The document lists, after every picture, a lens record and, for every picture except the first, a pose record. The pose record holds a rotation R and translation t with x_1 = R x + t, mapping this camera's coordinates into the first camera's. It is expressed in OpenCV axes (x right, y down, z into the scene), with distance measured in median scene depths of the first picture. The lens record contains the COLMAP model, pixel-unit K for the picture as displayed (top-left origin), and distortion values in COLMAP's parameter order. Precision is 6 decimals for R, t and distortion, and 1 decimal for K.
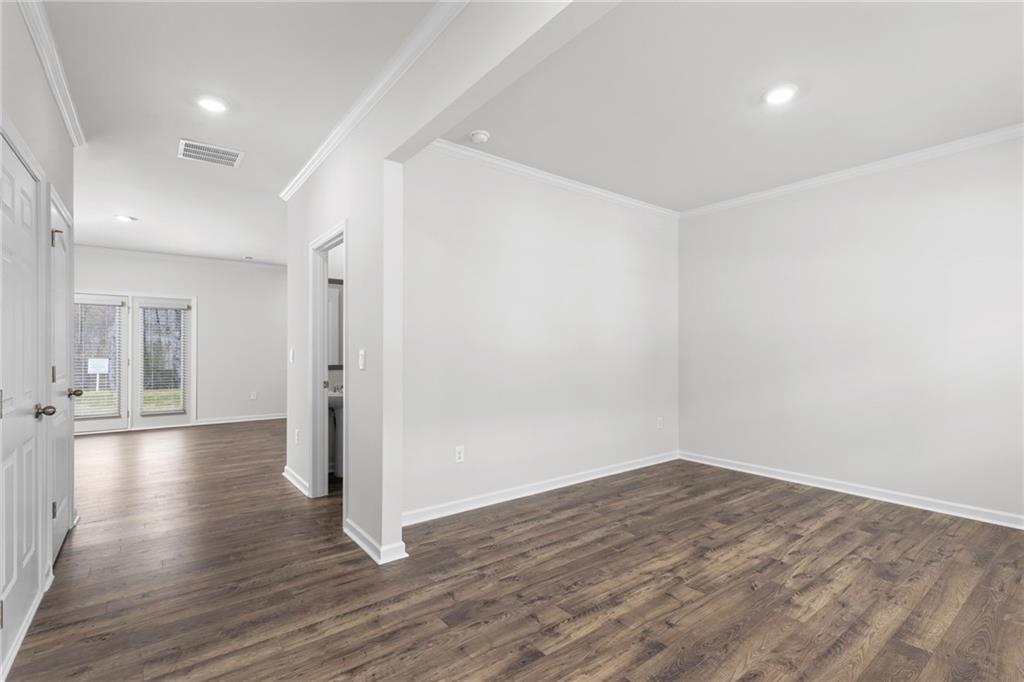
lens RADIAL K [[469.6, 0, 507.6], [0, 469.6, 345.3], [0, 0, 1]] dist [0.001626, 0.000424]
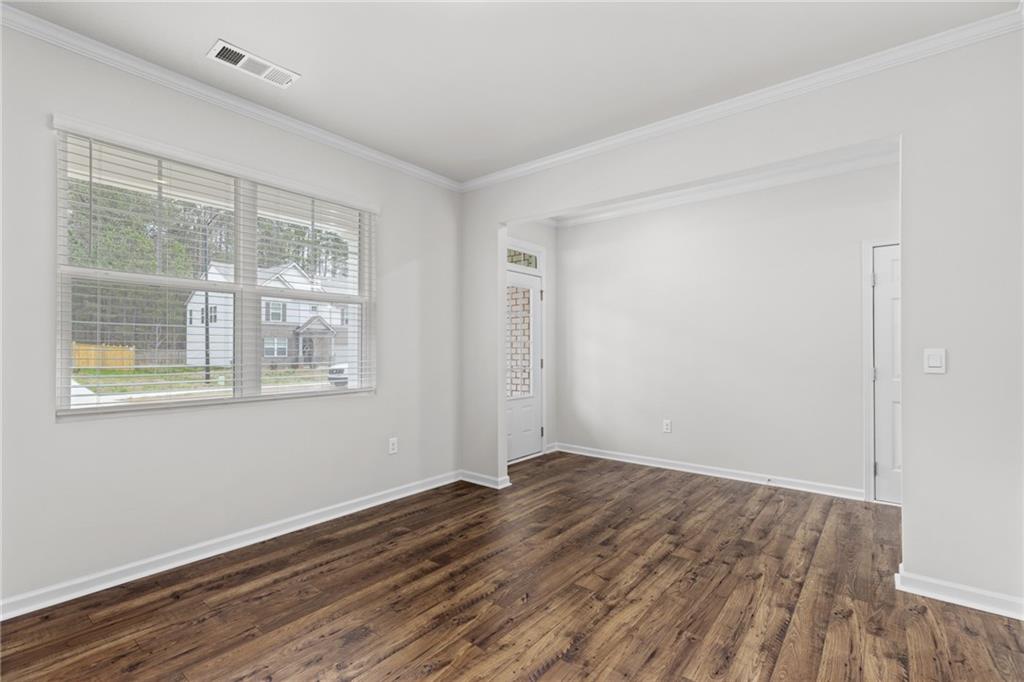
lens RADIAL K [[469.6, 0, 507.6], [0, 469.6, 345.3], [0, 0, 1]] dist [0.001626, 0.000424]
pose [[-0.972319, -0.002254, -0.233647, 0.781428], [0.001656, 0.999862, -0.016534, 0.018500], [0.233652, -0.016464, -0.972181, 1.921417]]
